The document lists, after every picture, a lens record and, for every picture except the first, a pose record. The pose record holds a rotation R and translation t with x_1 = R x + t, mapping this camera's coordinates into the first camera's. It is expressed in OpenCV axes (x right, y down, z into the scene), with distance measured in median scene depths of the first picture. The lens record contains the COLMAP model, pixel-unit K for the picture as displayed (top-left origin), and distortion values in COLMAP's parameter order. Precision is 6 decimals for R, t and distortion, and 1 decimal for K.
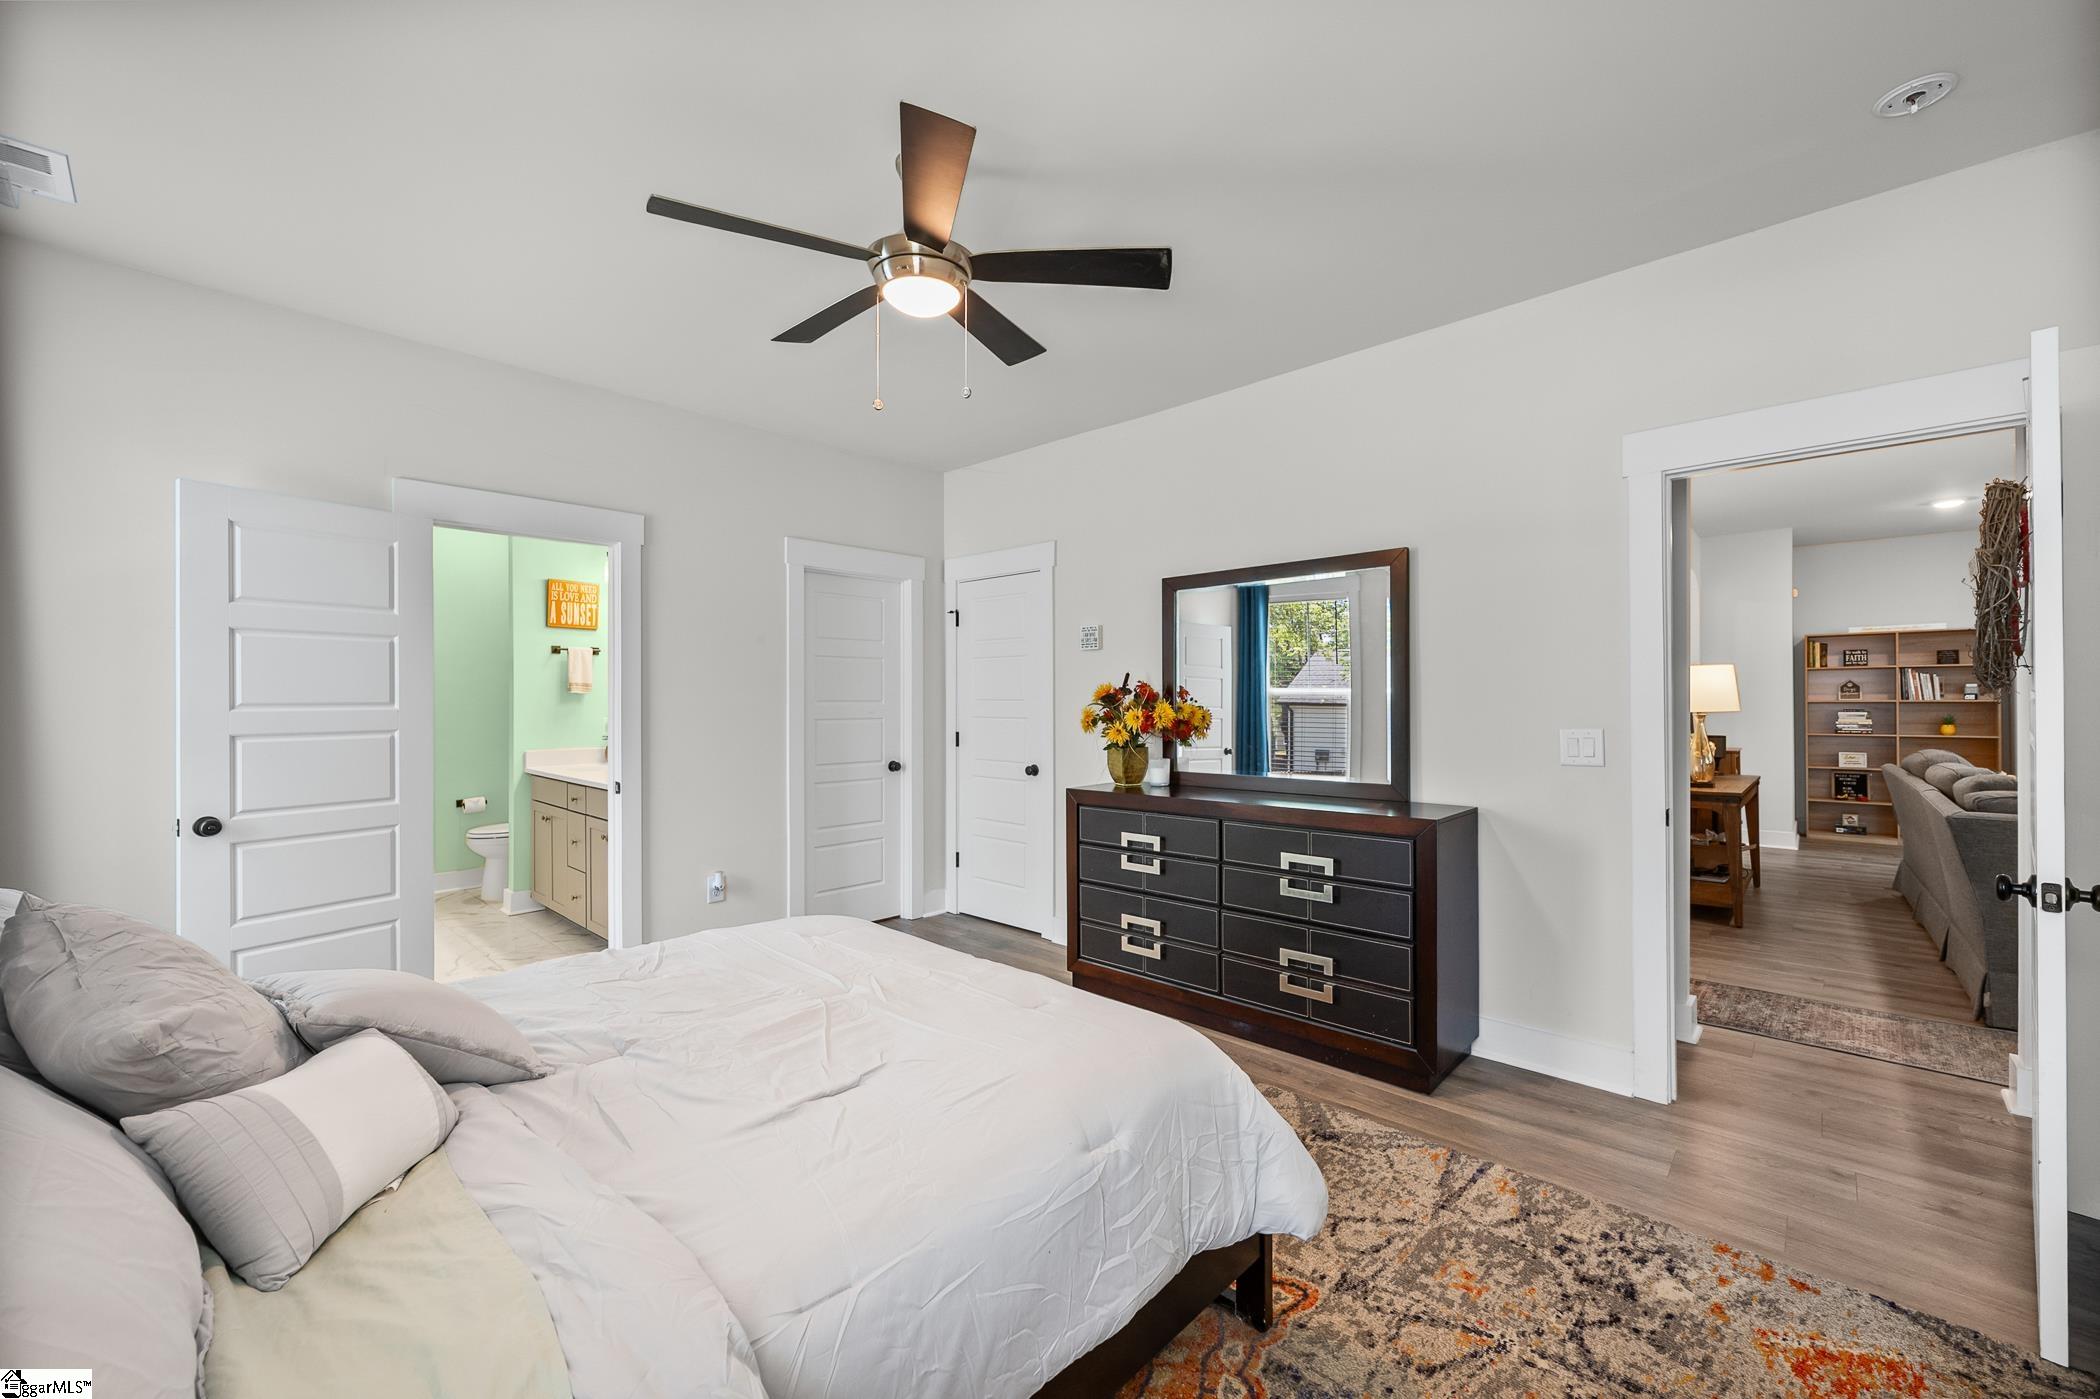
lens RADIAL K [[824.5, 0, 1056.3], [0, 824.5, 729.2], [0, 0, 1]] dist [-0.001502, -0.000324]
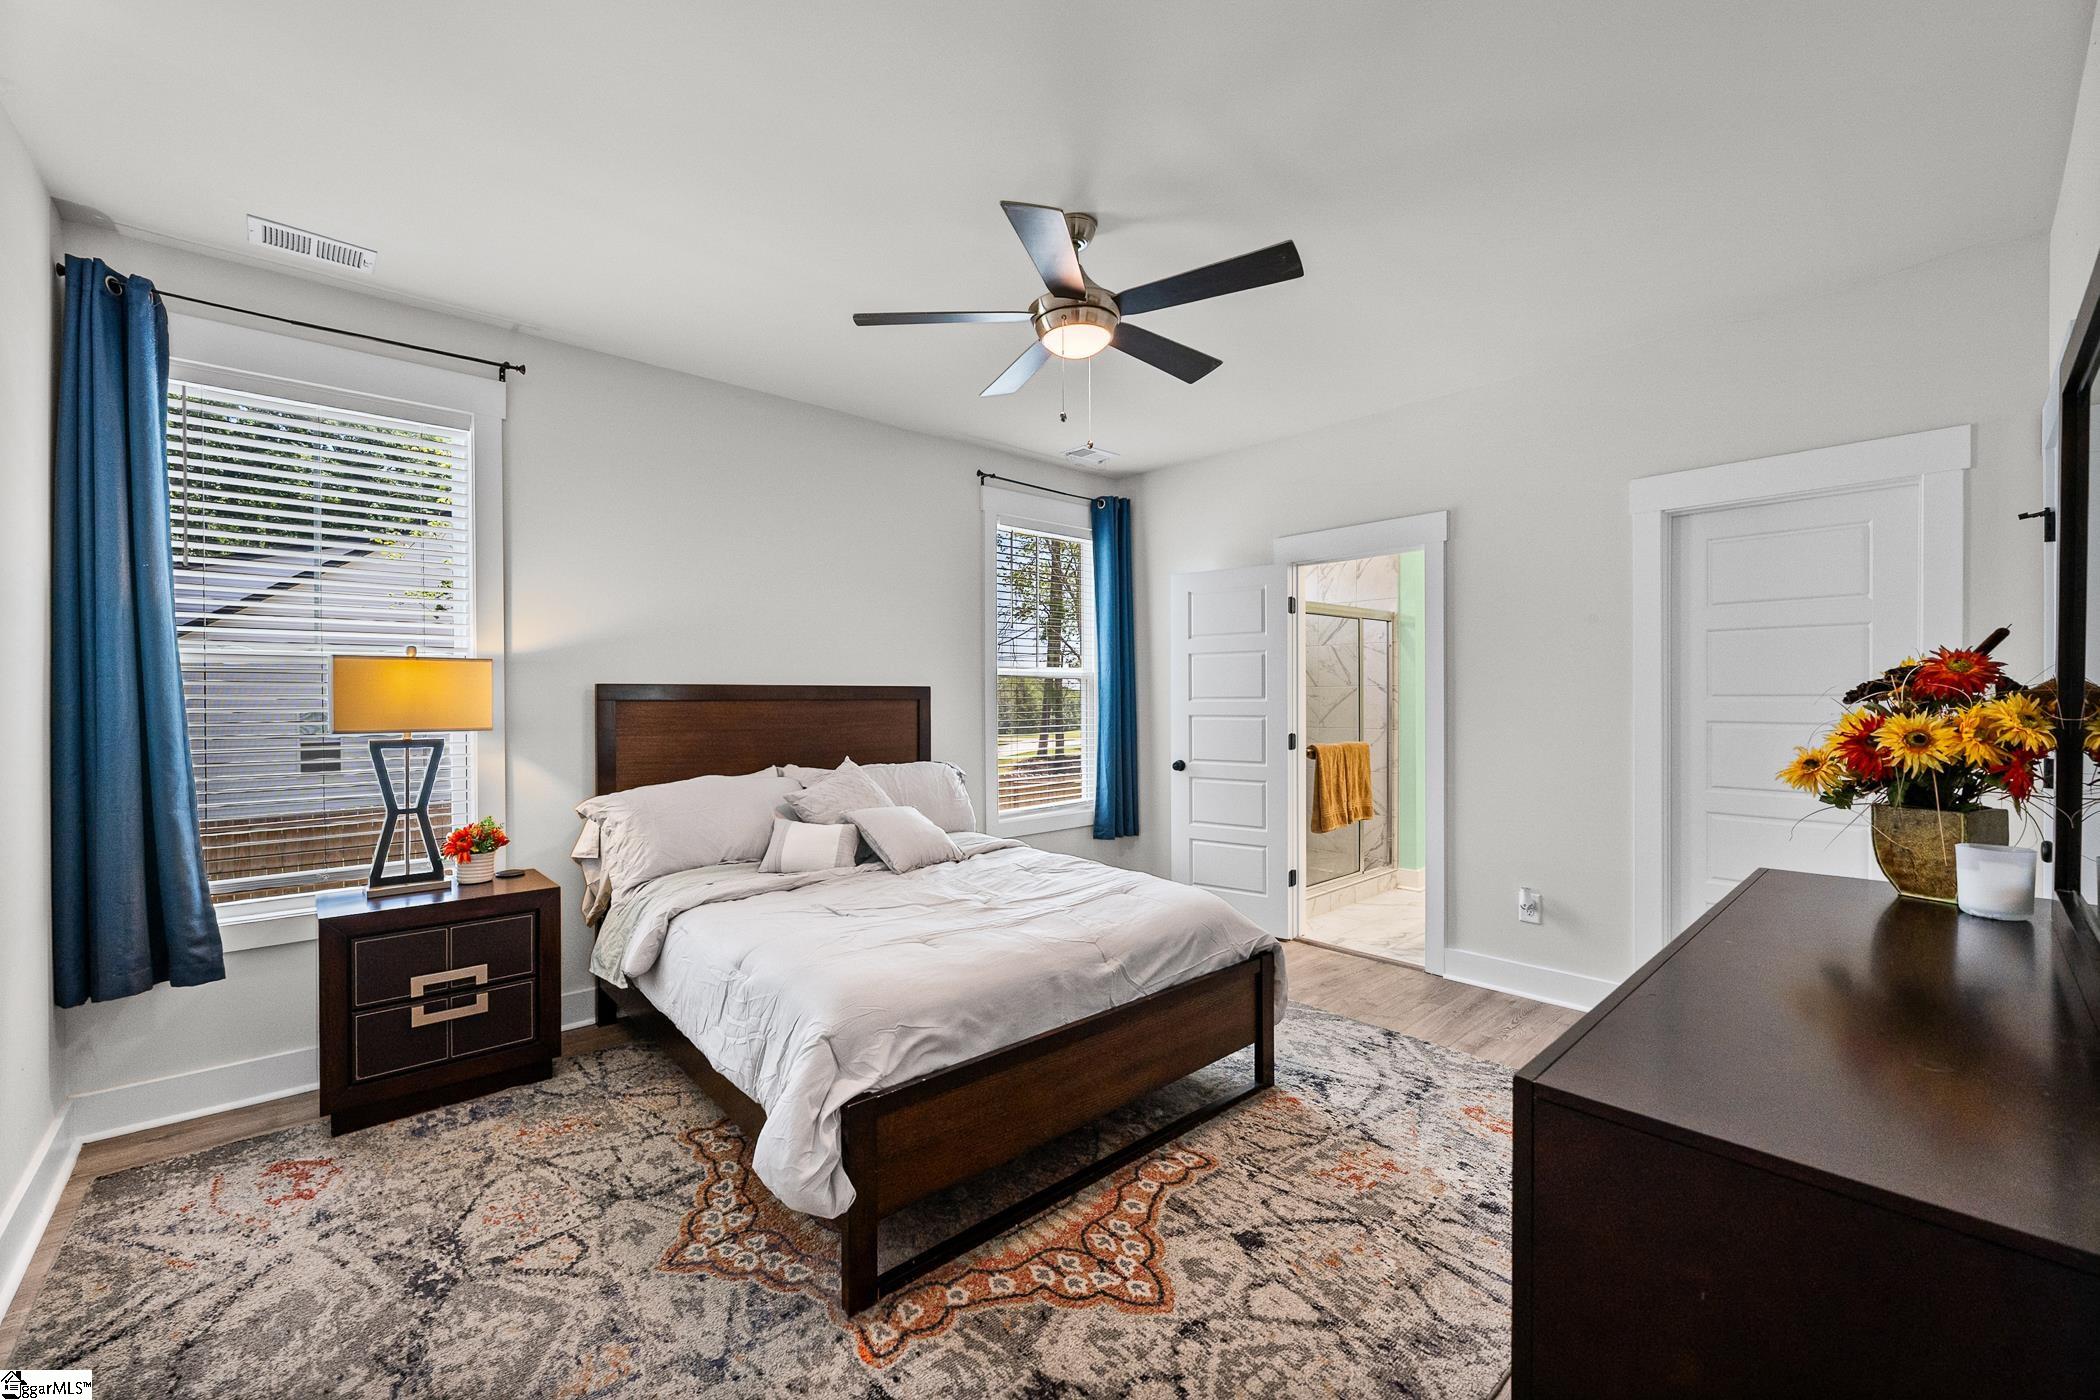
lens RADIAL K [[839.0, 0, 1027.5], [0, 839.0, 705.5], [0, 0, 1]] dist [-0.009674, -0.000101]
pose [[-0.103278, 0.009152, -0.994610, 1.140699], [-0.033084, 0.999373, 0.012632, -0.033985], [0.994102, 0.034210, -0.102910, 1.190596]]
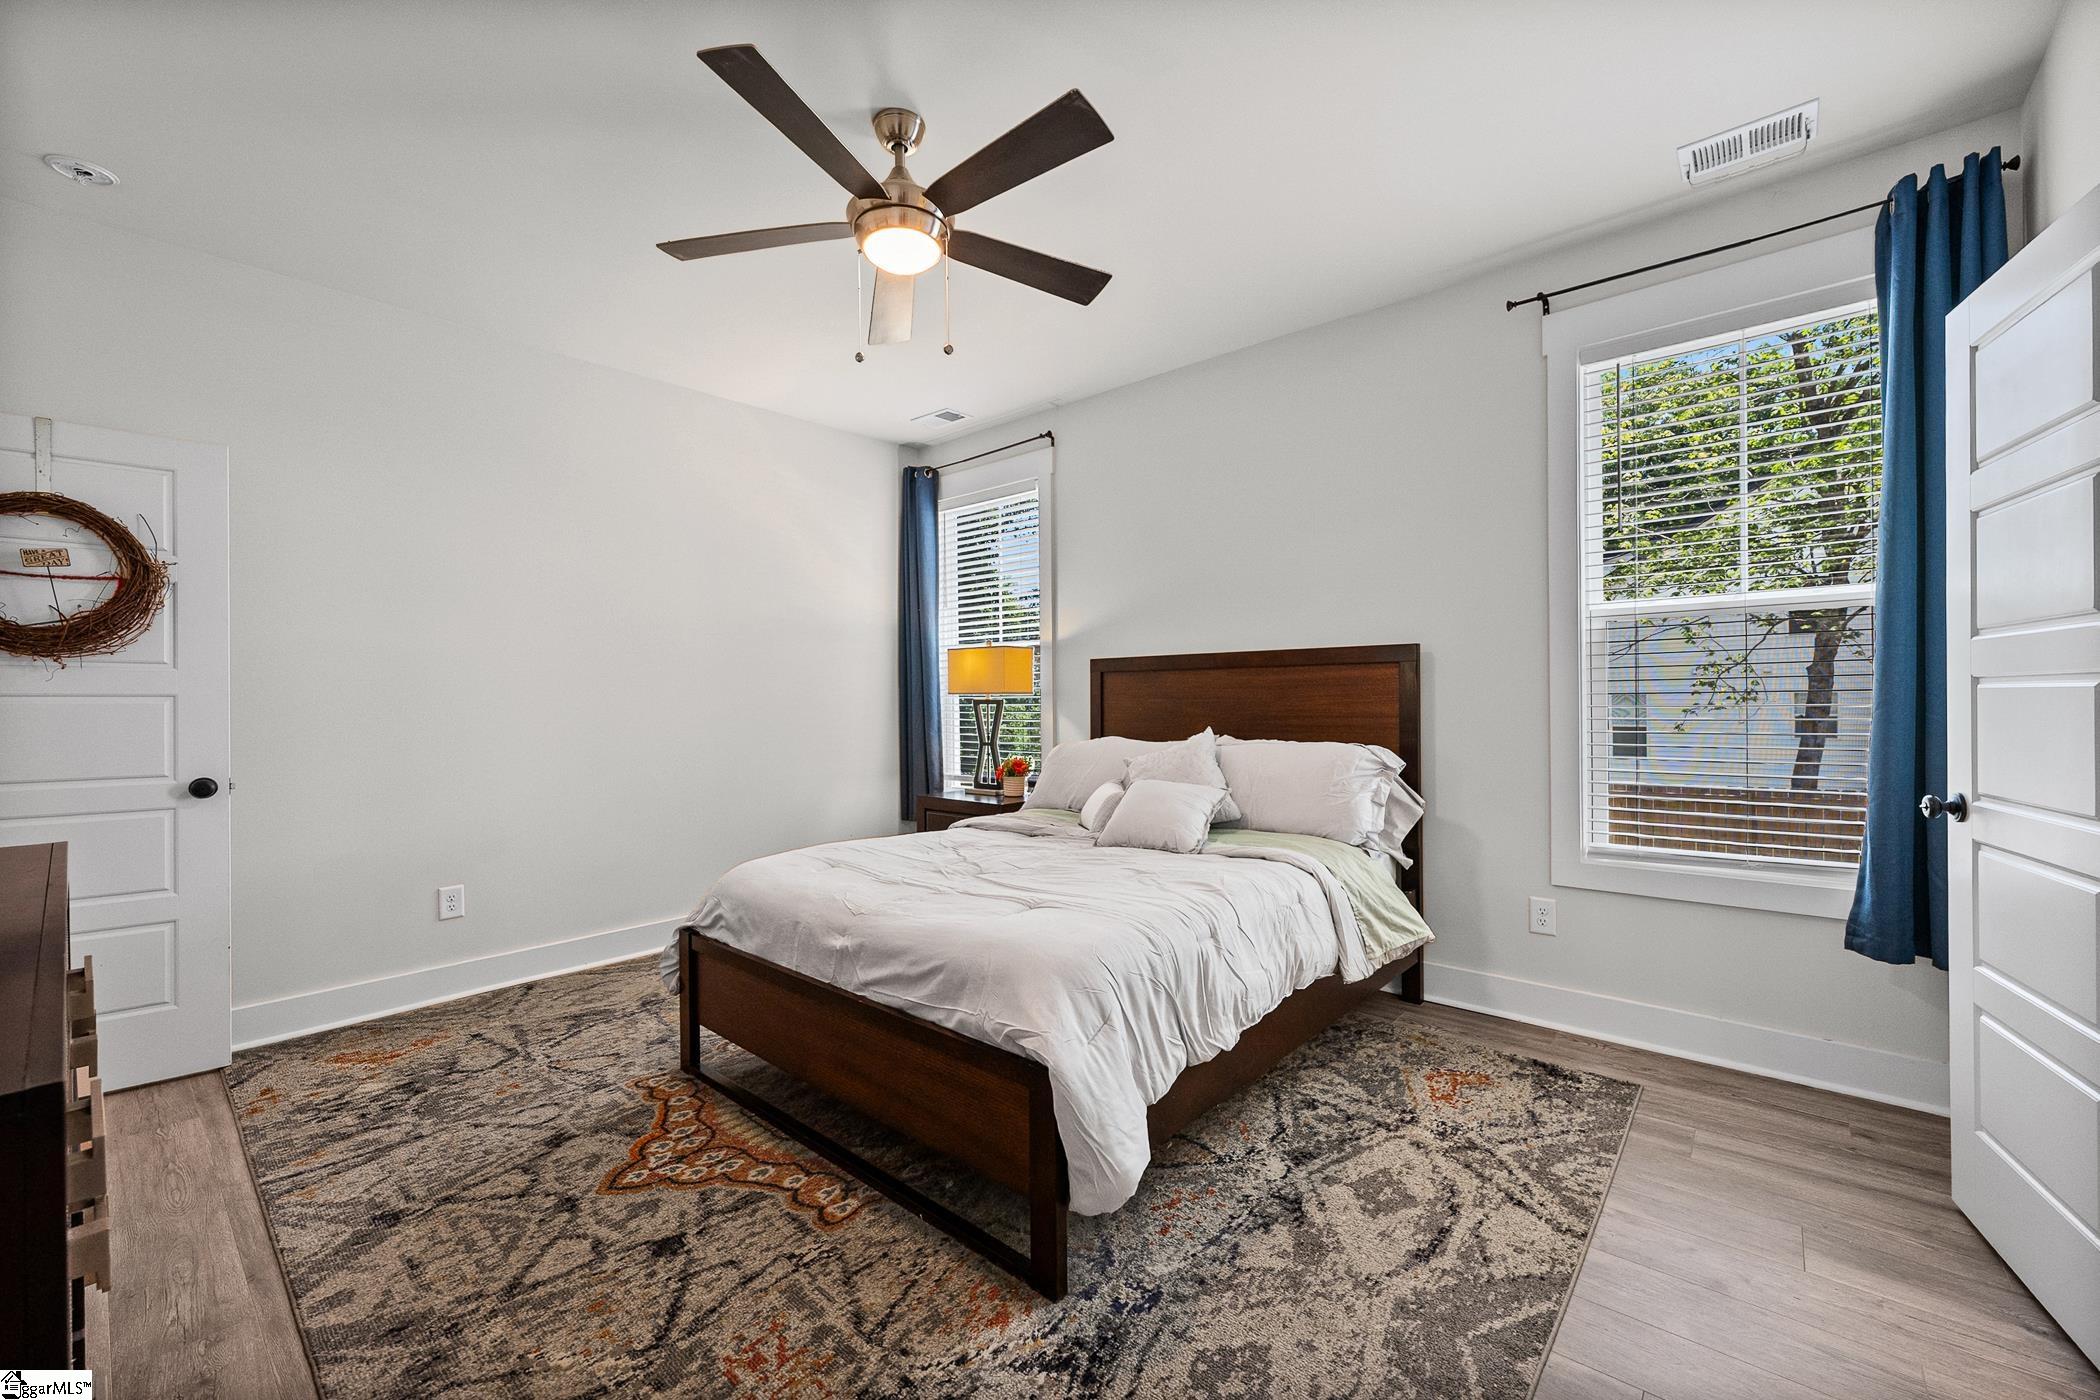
lens RADIAL K [[829.4, 0, 1050.1], [0, 829.4, 693.6], [0, 0, 1]] dist [0.001940, 0.000025]
pose [[-0.999458, 0.013447, -0.030040, -0.350062], [0.012383, 0.999299, 0.035319, -0.014658], [0.030494, 0.034928, -0.998924, 2.326303]]
